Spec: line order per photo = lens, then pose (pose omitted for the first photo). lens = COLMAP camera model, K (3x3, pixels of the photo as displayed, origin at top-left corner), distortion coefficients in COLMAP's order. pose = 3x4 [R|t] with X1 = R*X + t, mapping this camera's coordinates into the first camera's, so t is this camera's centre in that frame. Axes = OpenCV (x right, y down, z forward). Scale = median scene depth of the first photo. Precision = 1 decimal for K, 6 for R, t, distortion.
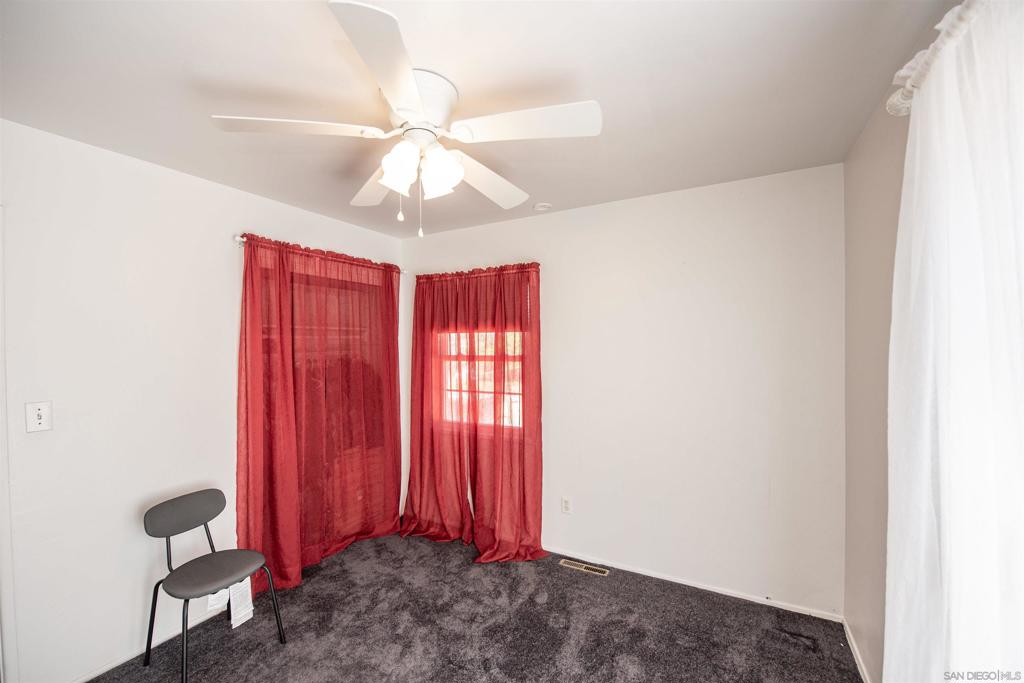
lens RADIAL K [[417.0, 0, 512.0], [0, 417.0, 355.8], [0, 0, 1]] dist [0.001307, 0.000055]
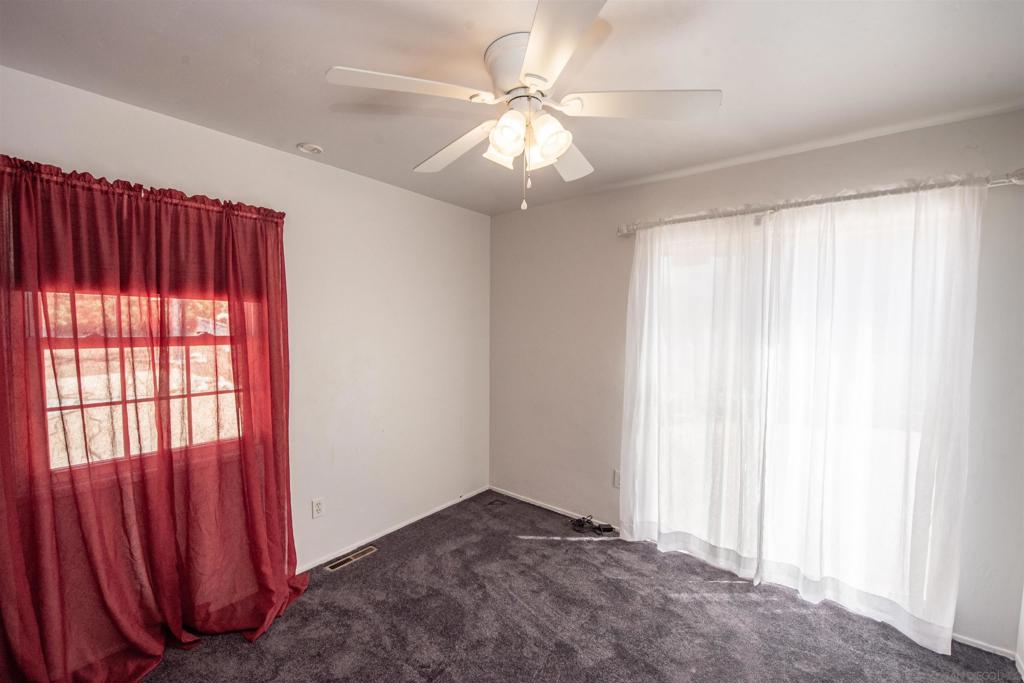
lens RADIAL K [[420.7, 0, 511.8], [0, 420.7, 345.7], [0, 0, 1]] dist [-0.015403, -0.003681]
pose [[0.172776, -0.044592, 0.983951, -0.617124], [-0.003443, 0.998941, 0.045876, -0.017169], [-0.984955, -0.011314, 0.172440, 0.443811]]
